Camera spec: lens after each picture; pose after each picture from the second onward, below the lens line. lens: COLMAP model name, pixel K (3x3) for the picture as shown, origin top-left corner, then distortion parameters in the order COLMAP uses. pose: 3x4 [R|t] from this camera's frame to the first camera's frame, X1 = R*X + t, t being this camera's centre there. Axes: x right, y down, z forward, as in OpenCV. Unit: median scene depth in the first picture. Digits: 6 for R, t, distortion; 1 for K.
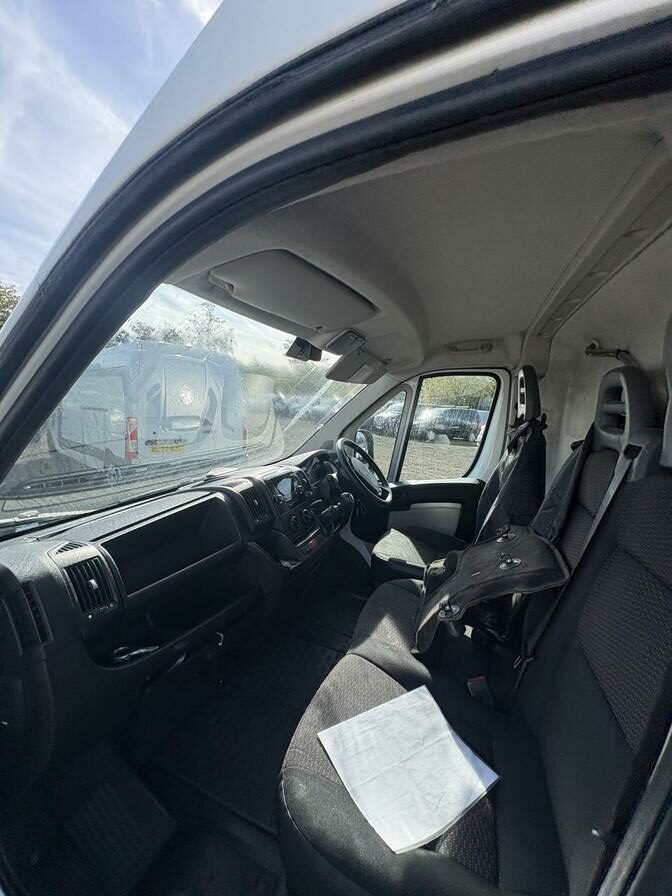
lens RADIAL K [[365.9, 0, 333.1], [0, 365.9, 456.1], [0, 0, 1]] dist [0.000111, -0.000142]
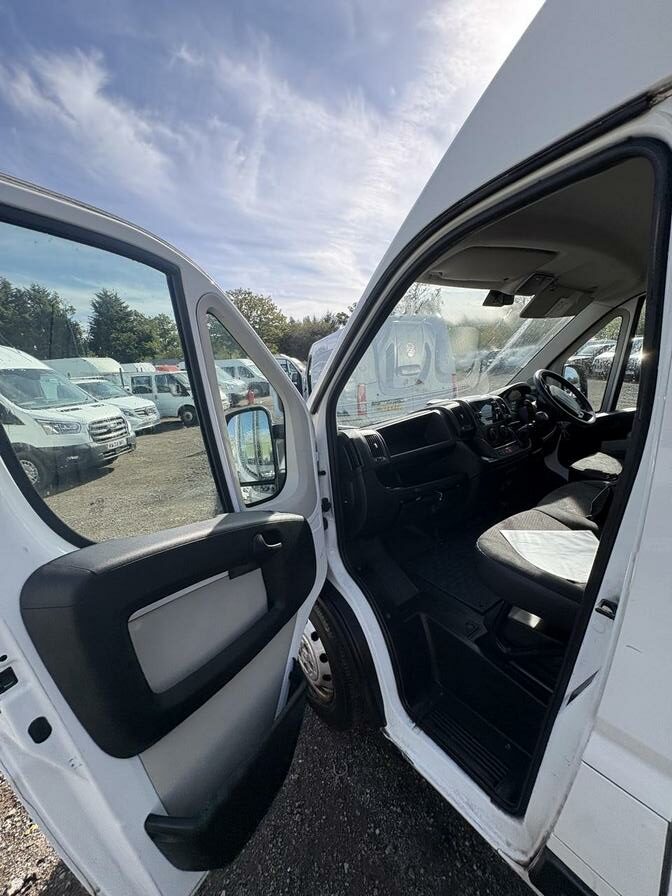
lens RADIAL K [[365.9, 0, 333.1], [0, 365.9, 456.1], [0, 0, 1]] dist [0.000111, -0.000142]
pose [[0.846439, -0.000542, -0.532486, 0.104164], [0.050562, 0.995563, 0.079359, 0.121081], [0.530080, -0.094096, 0.842710, -0.410354]]
